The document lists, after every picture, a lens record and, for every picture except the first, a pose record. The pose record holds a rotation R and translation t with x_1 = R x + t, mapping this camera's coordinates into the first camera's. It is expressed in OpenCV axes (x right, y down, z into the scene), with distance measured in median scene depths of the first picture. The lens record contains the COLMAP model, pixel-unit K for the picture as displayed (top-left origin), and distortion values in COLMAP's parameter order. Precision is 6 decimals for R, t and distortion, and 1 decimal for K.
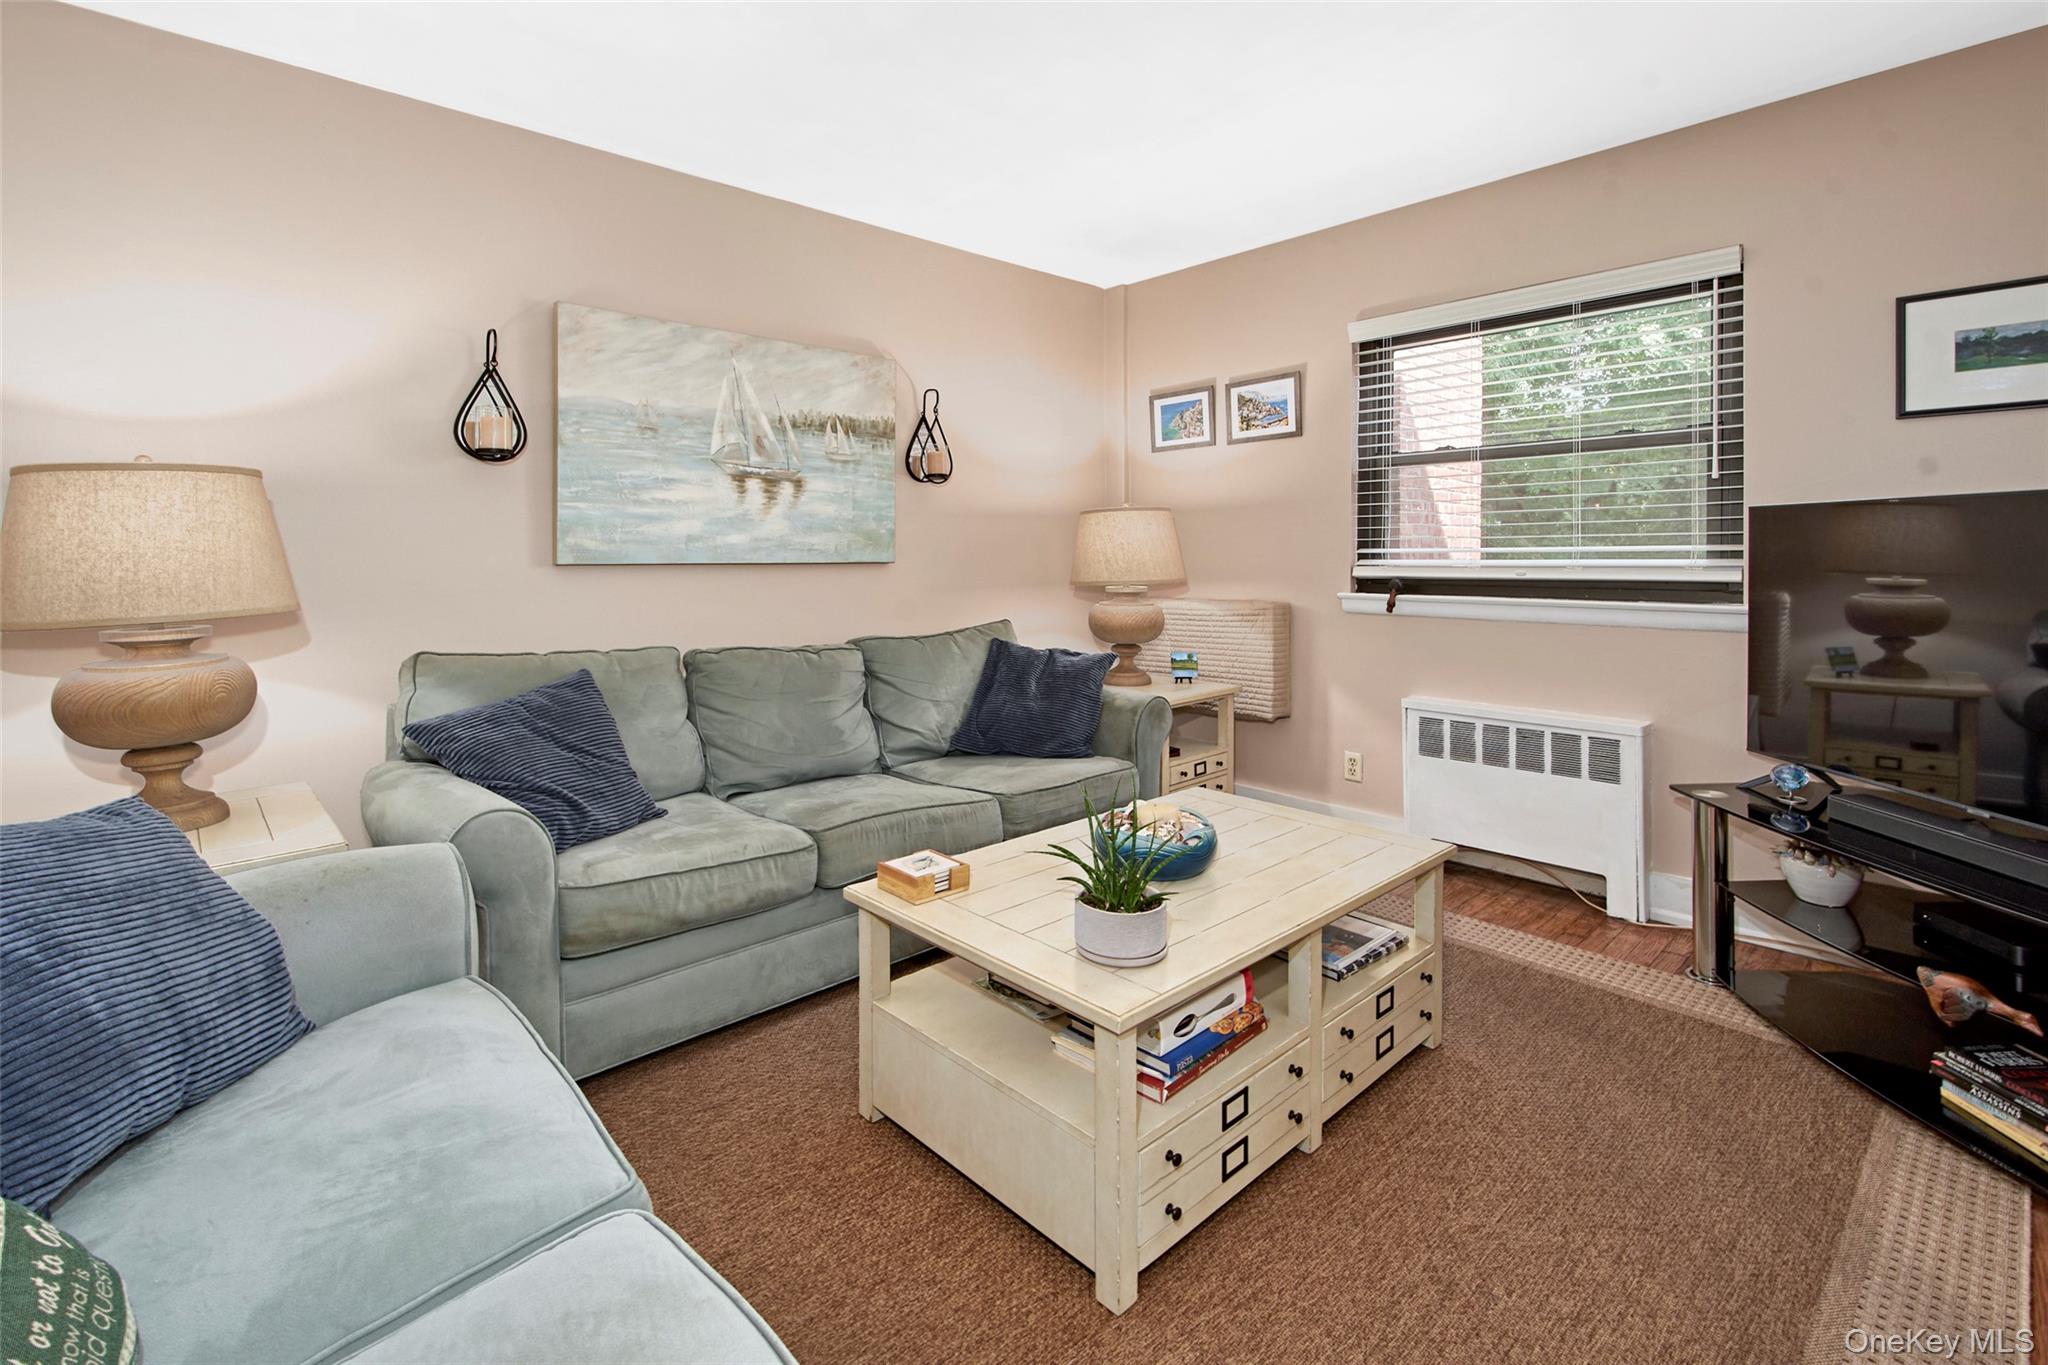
lens RADIAL K [[916.2, 0, 952.6], [0, 916.2, 553.8], [0, 0, 1]] dist [0.000677, -0.002744]
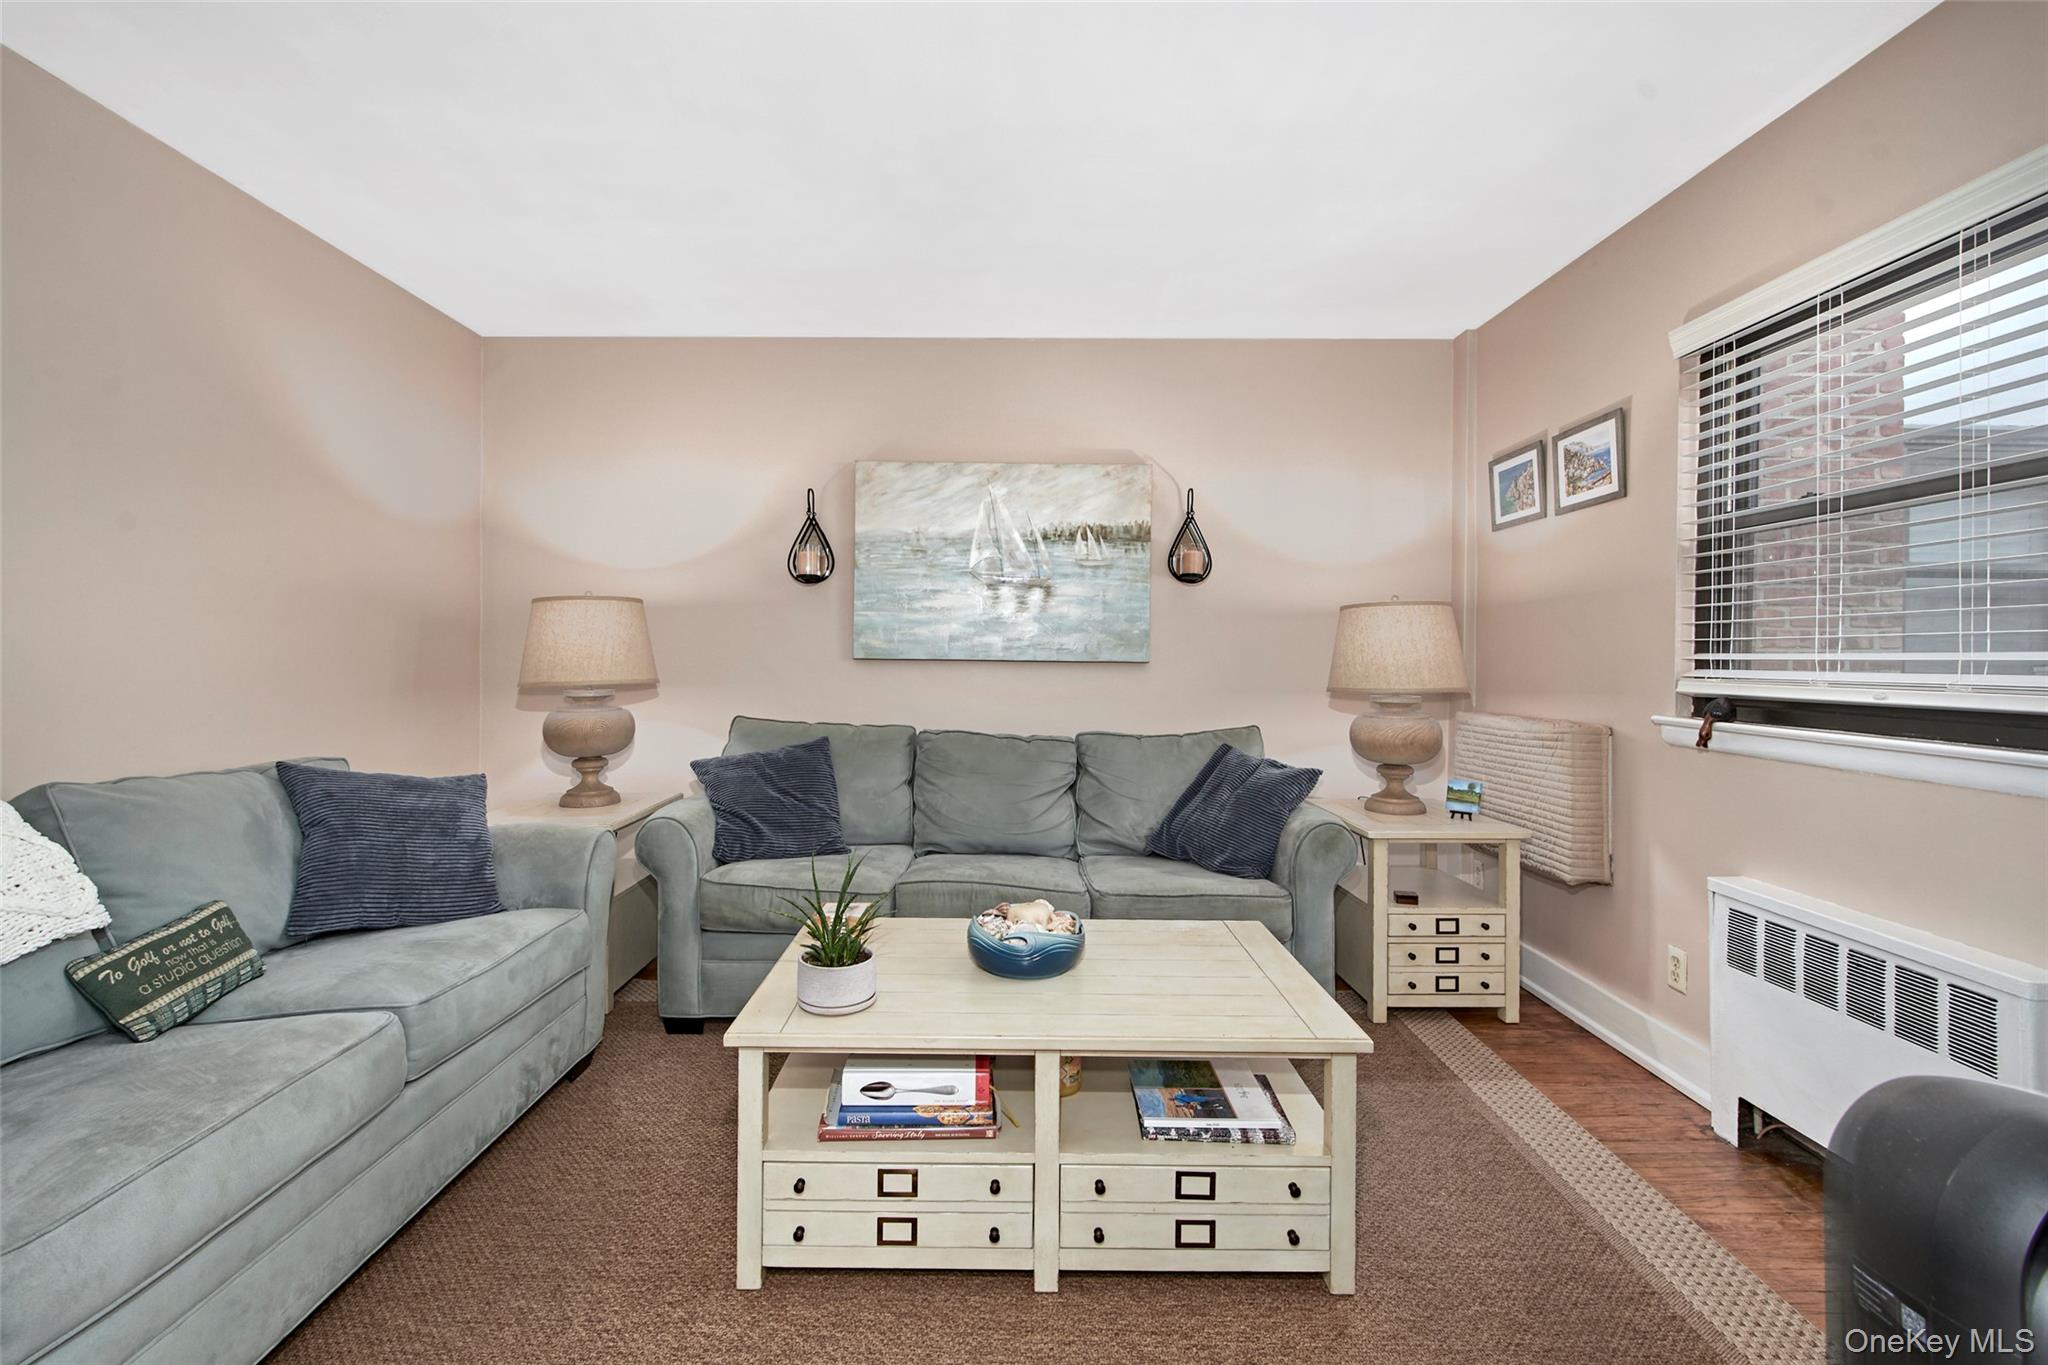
lens RADIAL K [[916.2, 0, 1000.5], [0, 916.2, 634.4], [0, 0, 1]] dist [0.000677, -0.002744]
pose [[0.735471, -0.004202, -0.677543, 0.552481], [-0.011567, 0.999757, -0.018756, -0.000656], [0.677458, 0.021631, 0.735244, 0.149050]]
